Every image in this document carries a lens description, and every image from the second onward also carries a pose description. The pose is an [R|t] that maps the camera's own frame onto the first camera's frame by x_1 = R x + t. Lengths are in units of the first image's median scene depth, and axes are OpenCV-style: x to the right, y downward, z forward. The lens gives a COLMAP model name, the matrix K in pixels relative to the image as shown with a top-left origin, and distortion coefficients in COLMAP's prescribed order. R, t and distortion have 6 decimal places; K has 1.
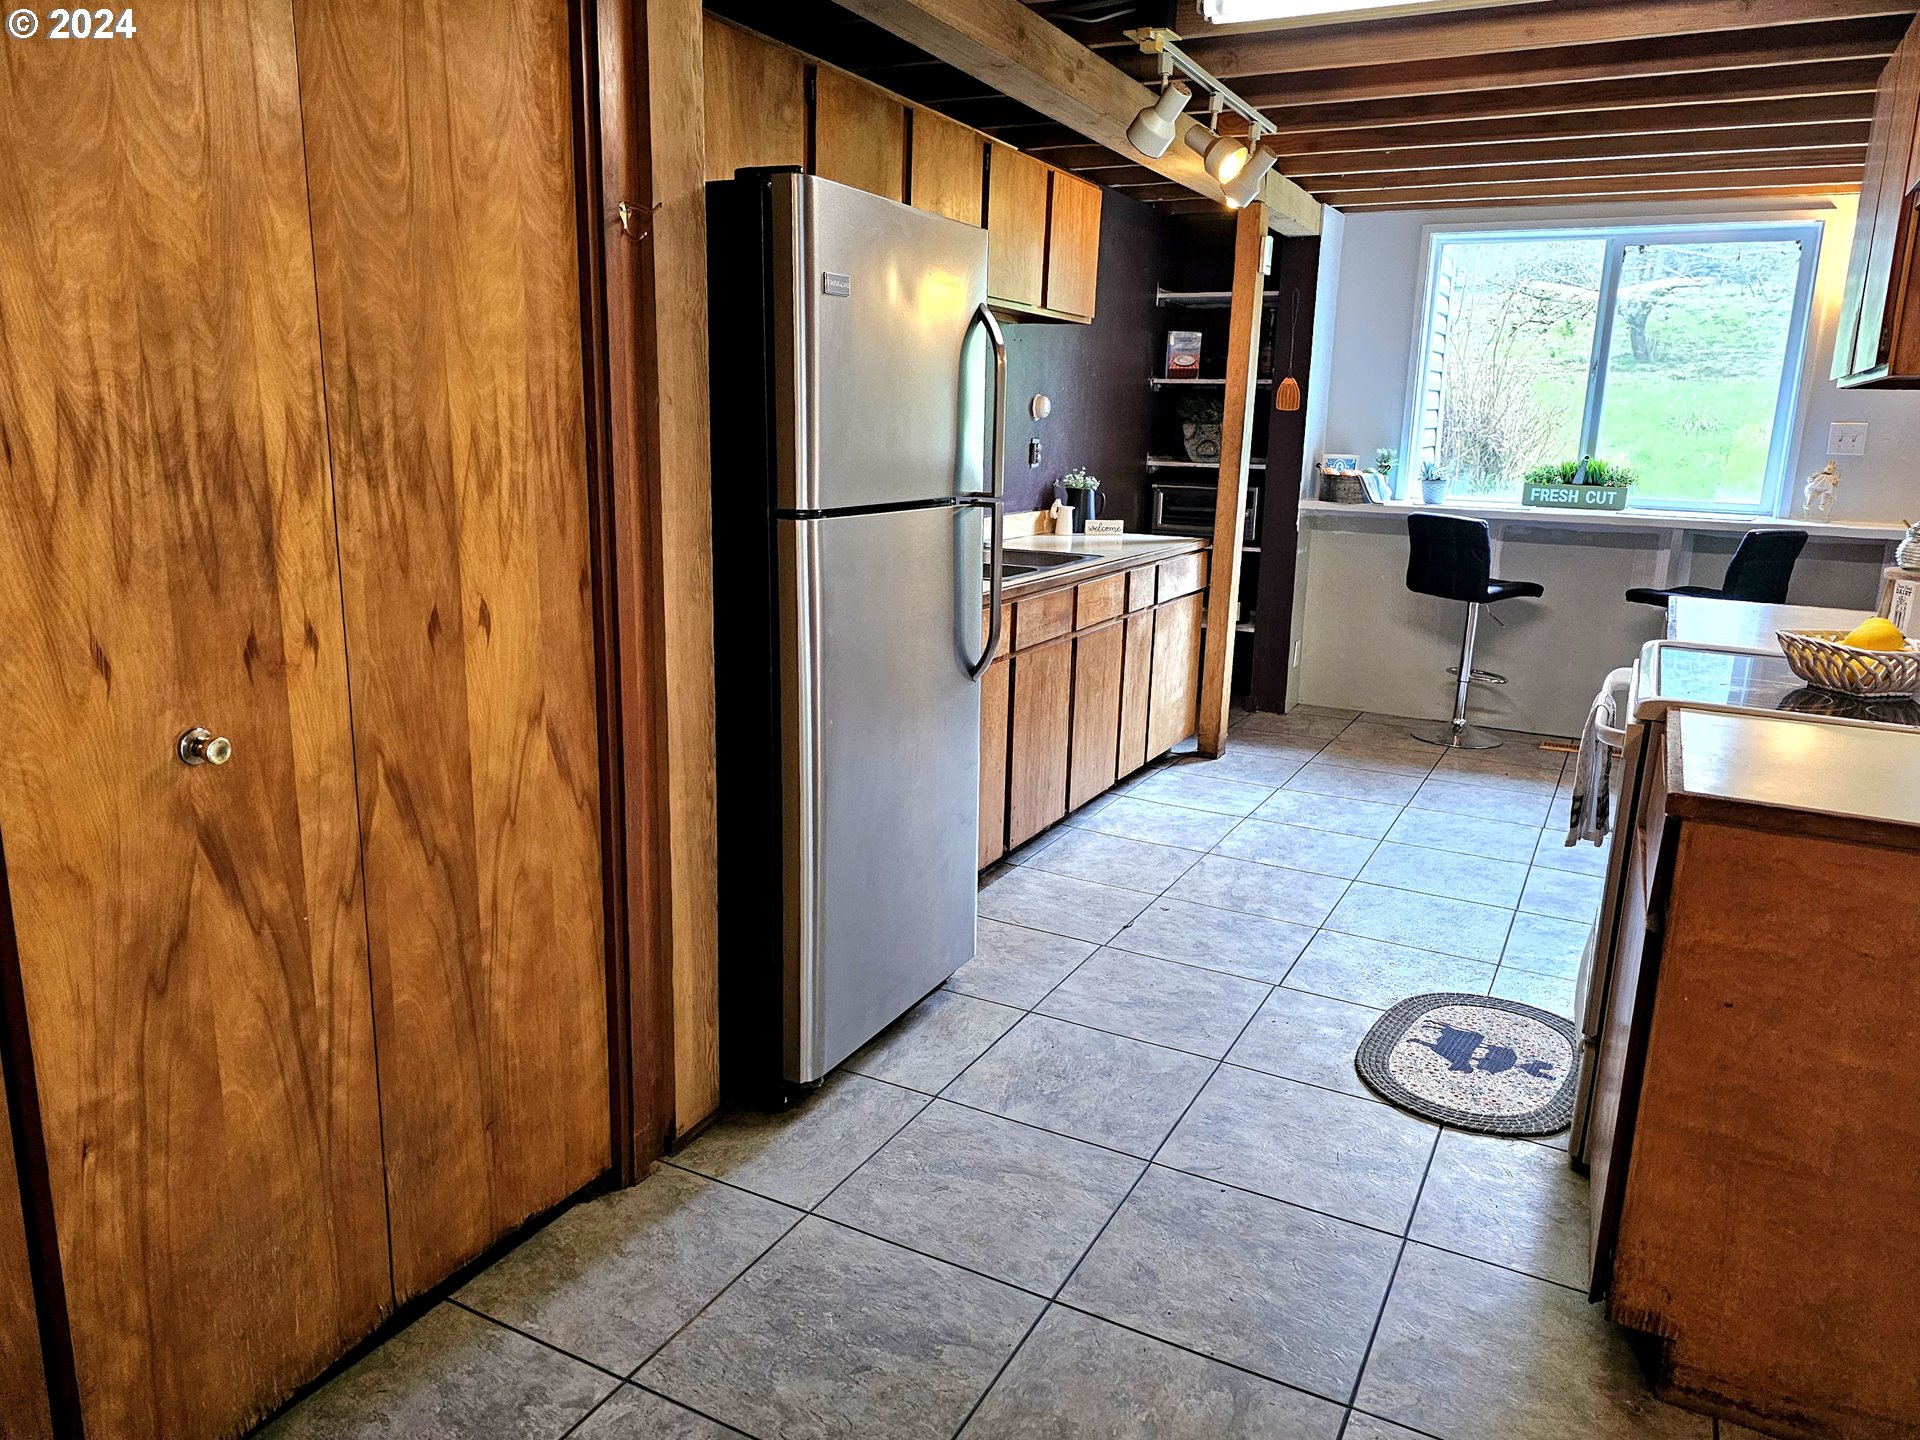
lens RADIAL K [[1293.0, 0, 963.2], [0, 1293.0, 719.3], [0, 0, 1]] dist [-0.000600, -0.001413]
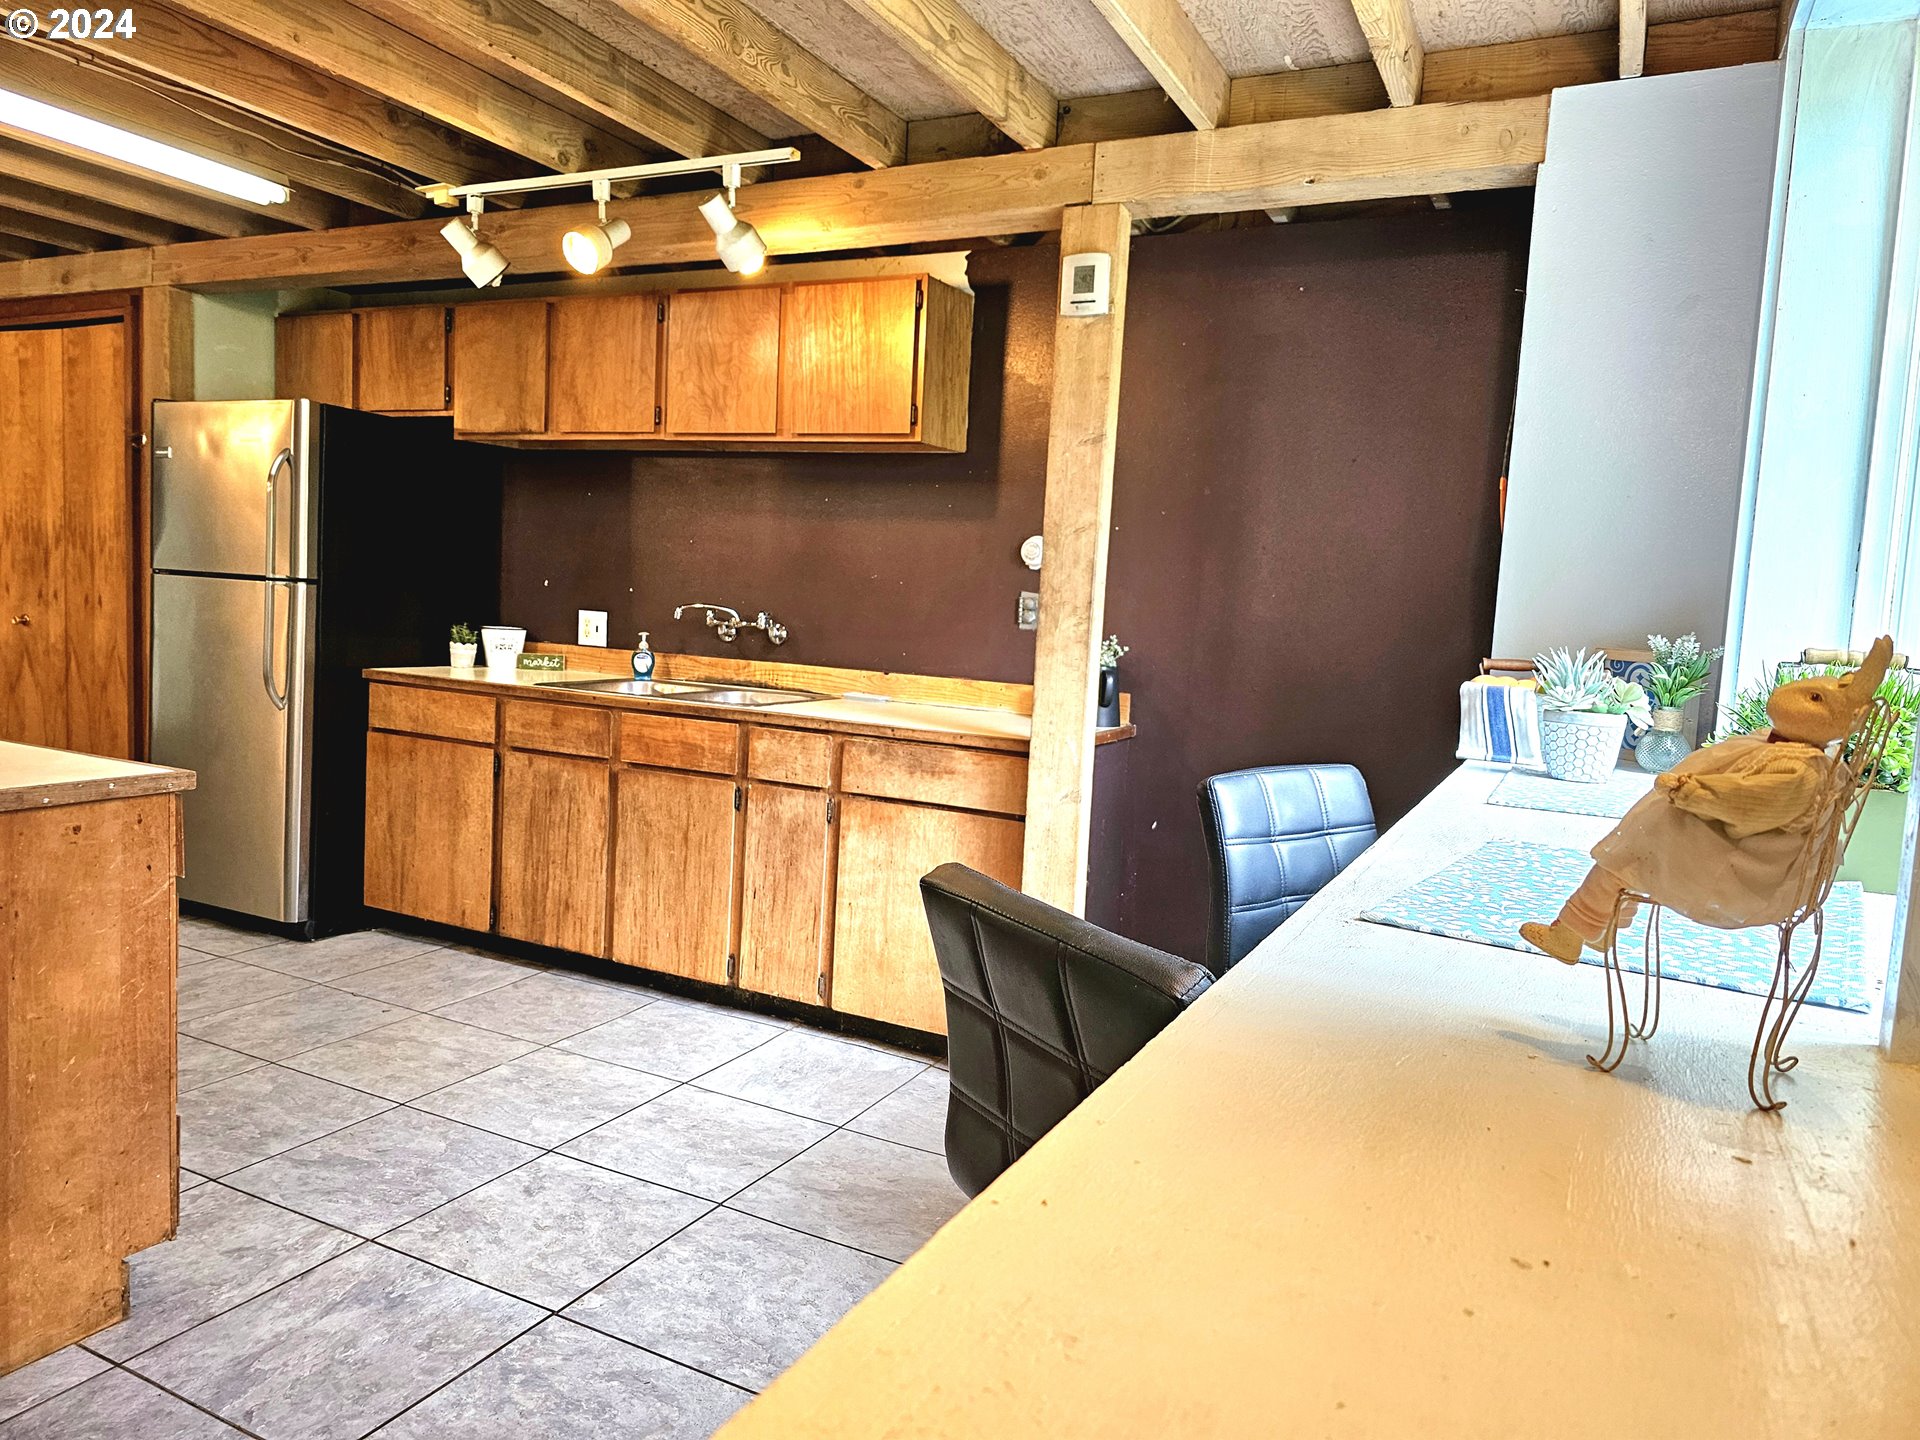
lens RADIAL K [[1293.0, 0, 961.1], [0, 1293.0, 716.0], [0, 0, 1]] dist [-0.000600, -0.001413]
pose [[0.023465, 0.058132, -0.998033, 1.389714], [-0.282837, 0.957908, 0.049145, -0.292622], [0.958881, 0.281127, 0.038920, 1.621678]]
